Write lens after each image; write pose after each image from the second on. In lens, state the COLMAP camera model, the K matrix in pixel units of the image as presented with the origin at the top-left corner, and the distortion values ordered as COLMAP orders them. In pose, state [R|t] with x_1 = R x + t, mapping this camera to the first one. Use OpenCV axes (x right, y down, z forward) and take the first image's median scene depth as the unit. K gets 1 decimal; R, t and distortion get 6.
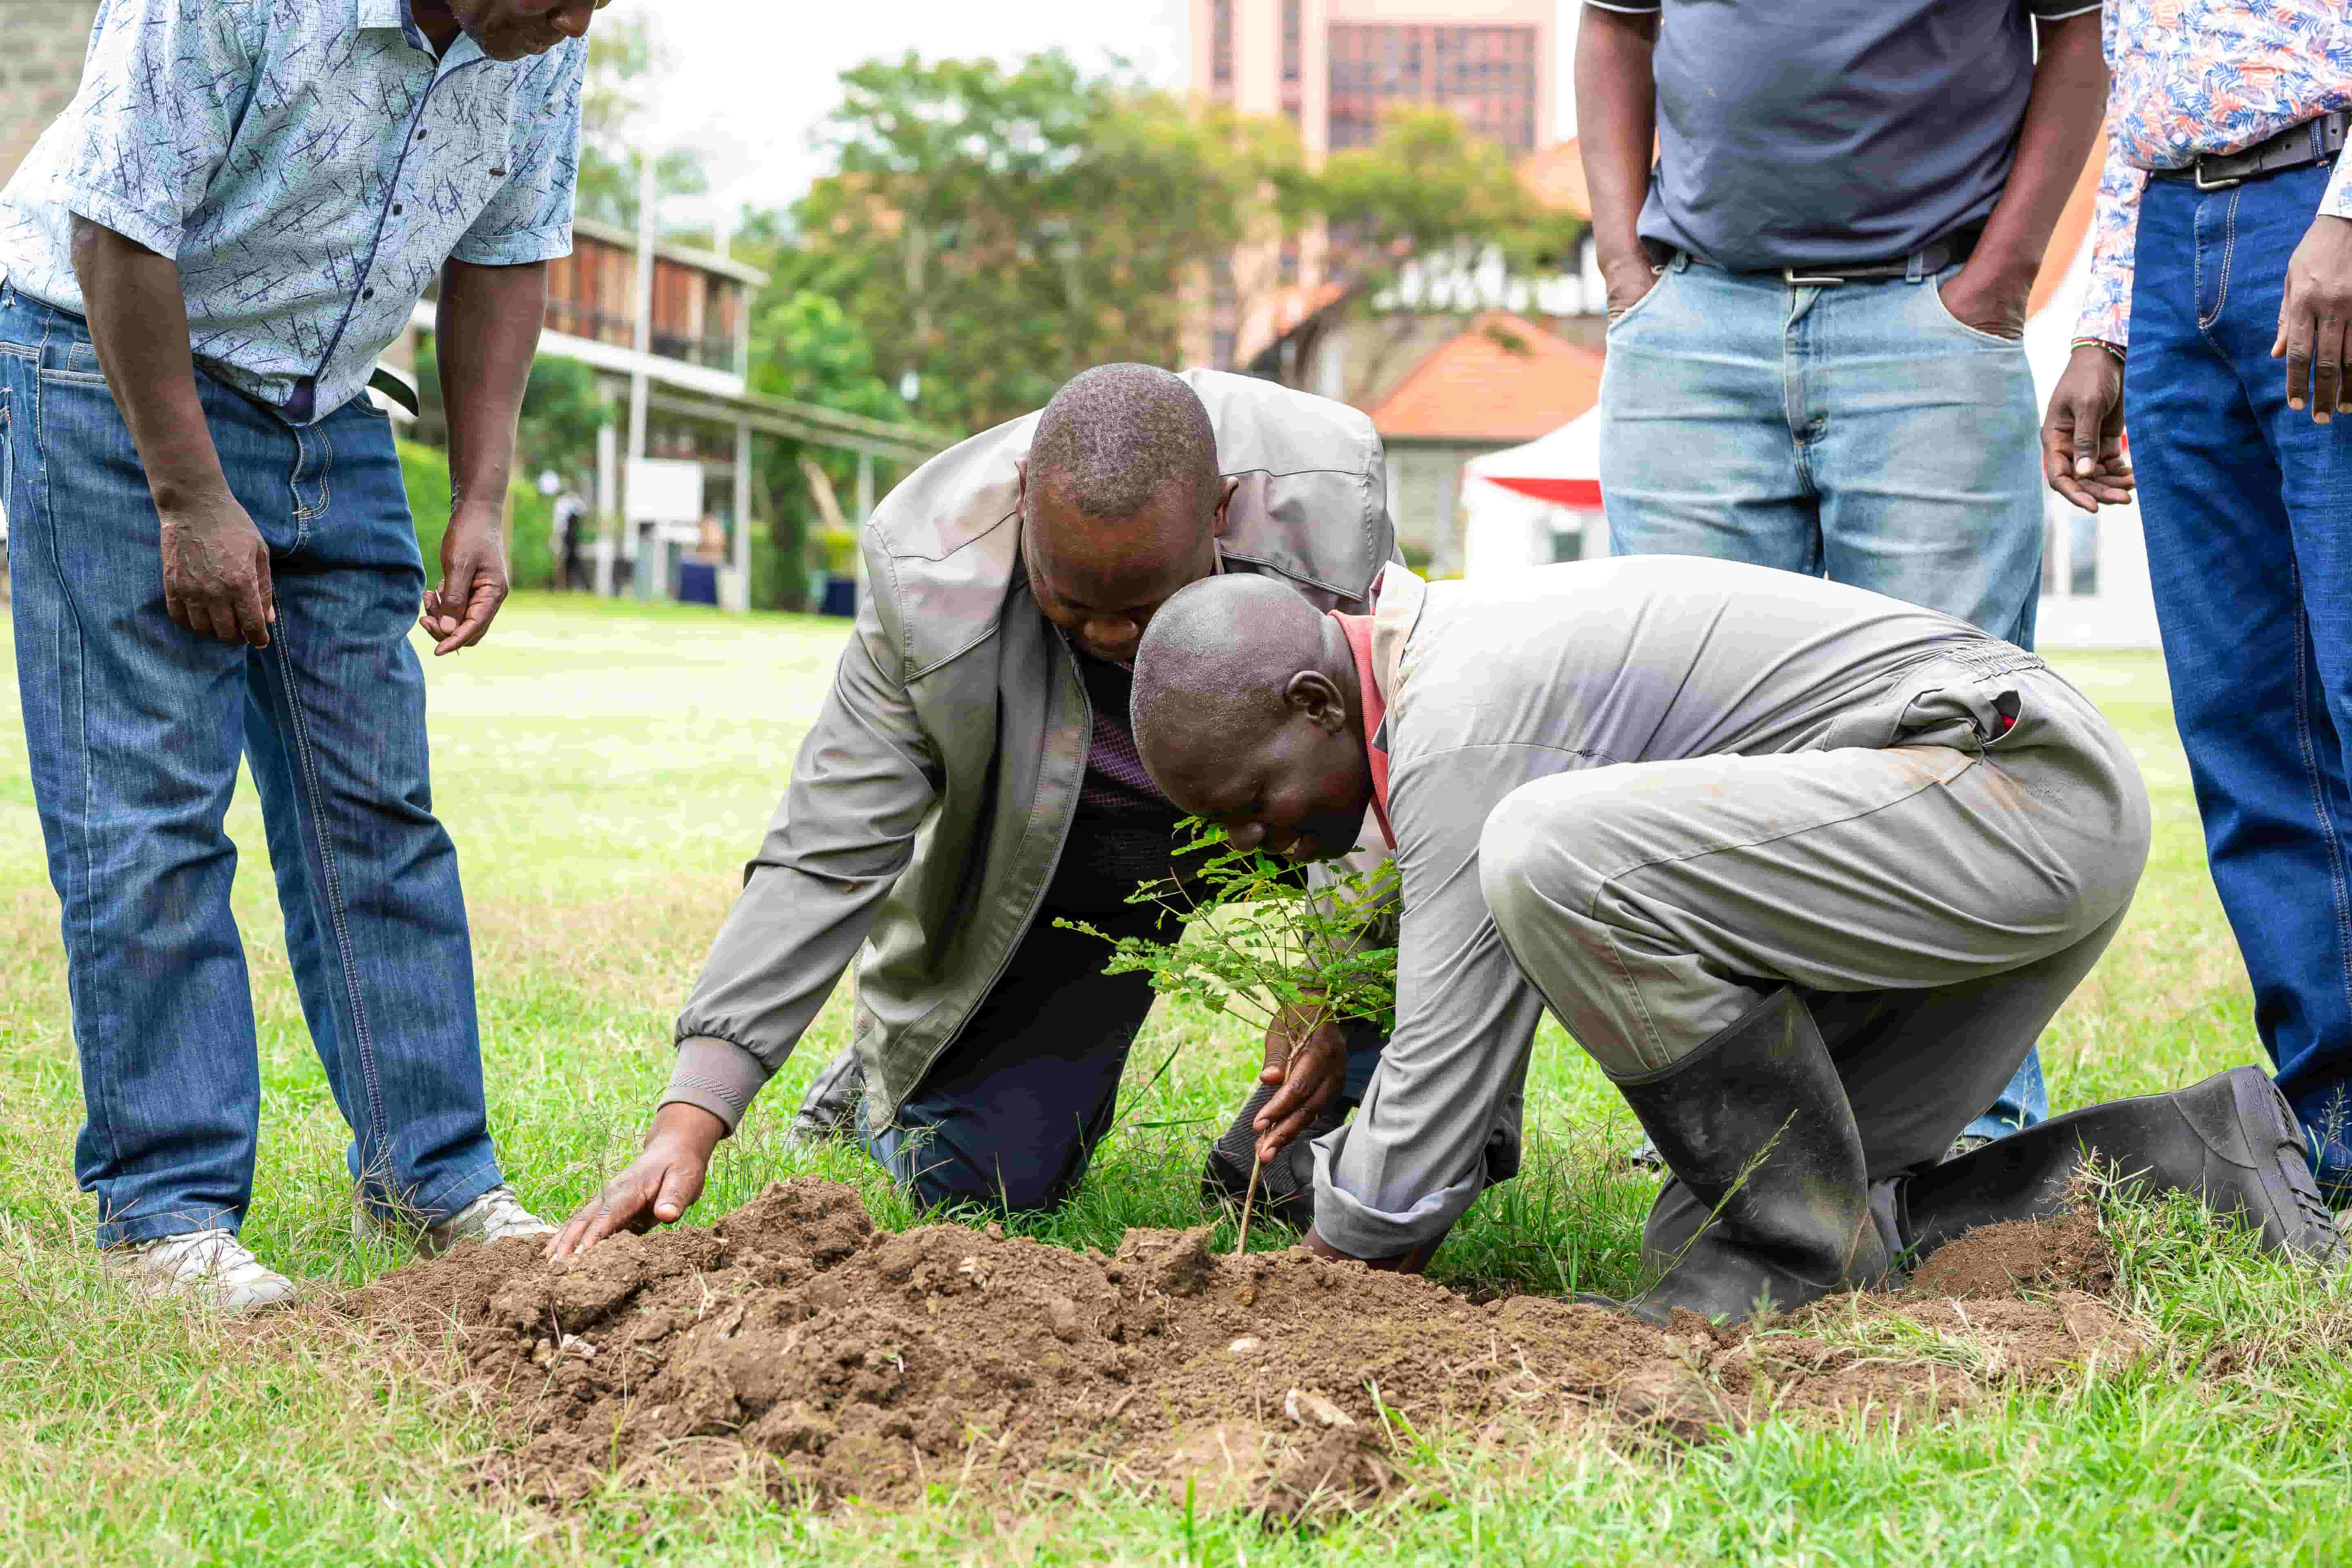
lens RADIAL K [[5411.7, 0, 1176.0], [0, 5411.7, 784.0], [0, 0, 1]] dist [-0.007910, -0.803868]
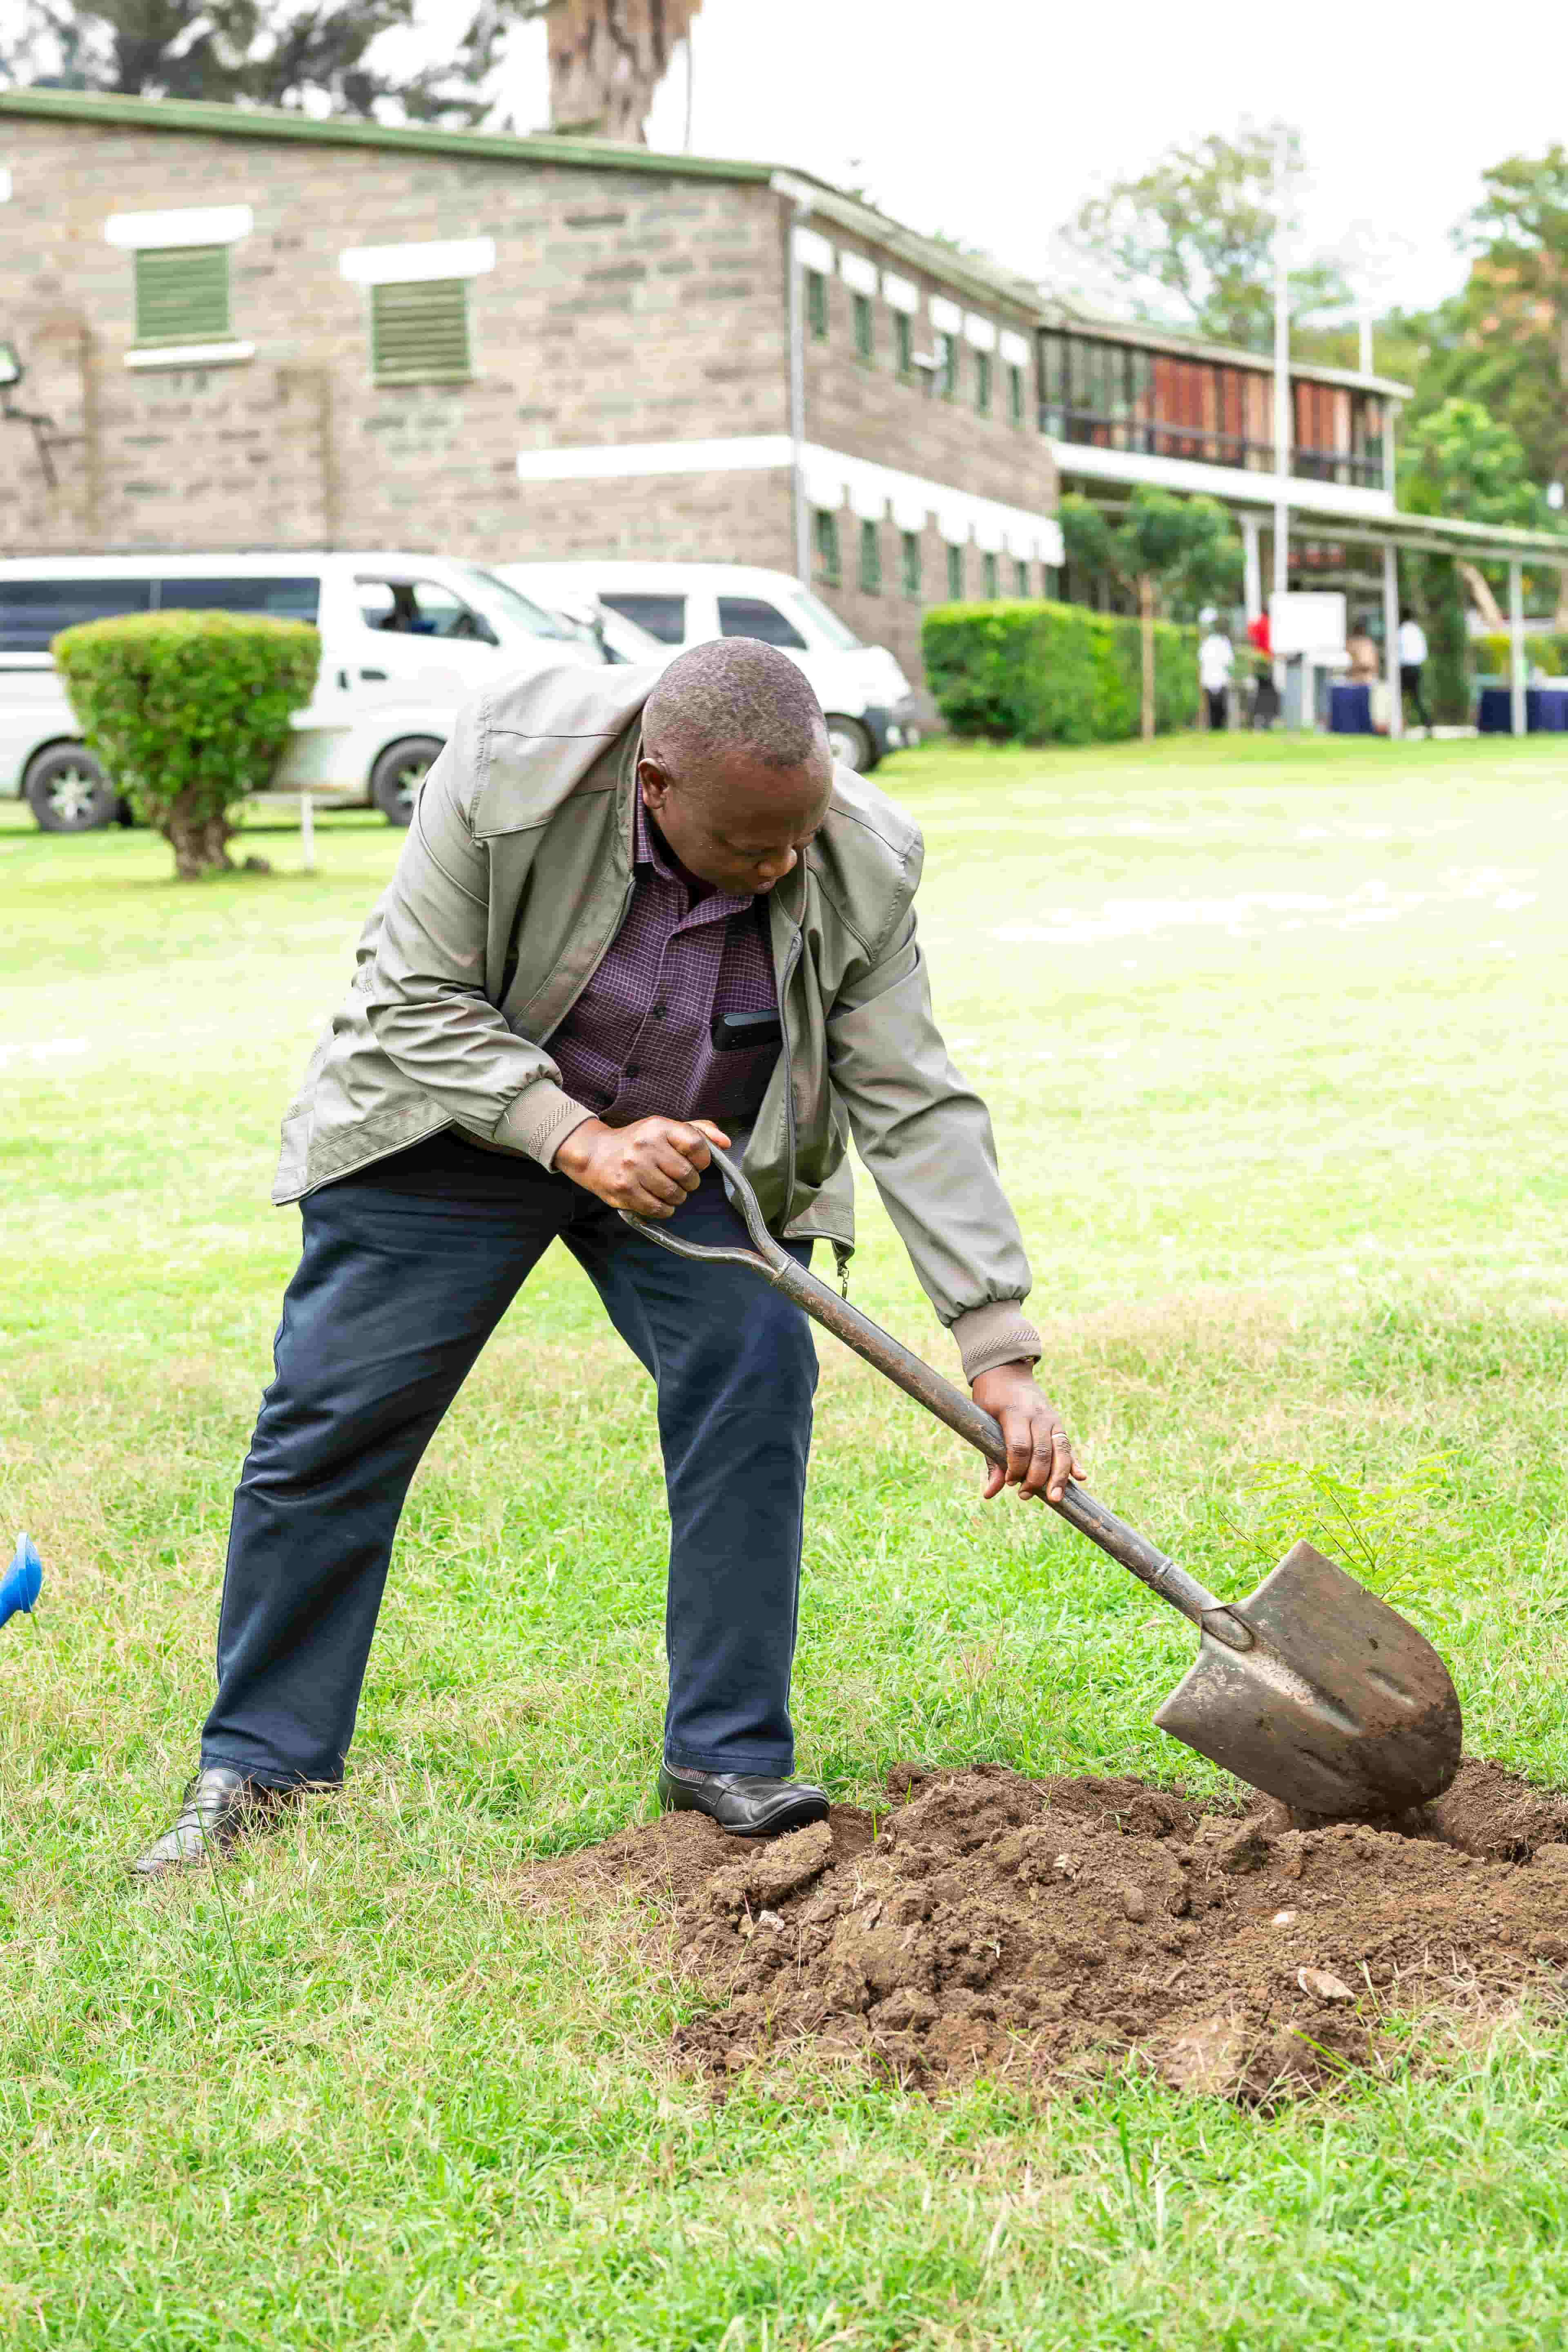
lens RADIAL K [[5411.7, 0, 784.0], [0, 5411.7, 1176.0], [0, 0, 1]] dist [-0.007910, -0.803868]
pose [[0.978189, -0.036340, -0.204515, 0.161808], [0.048628, 0.997280, 0.055381, -0.143716], [0.201946, -0.064118, 0.977296, -0.244583]]
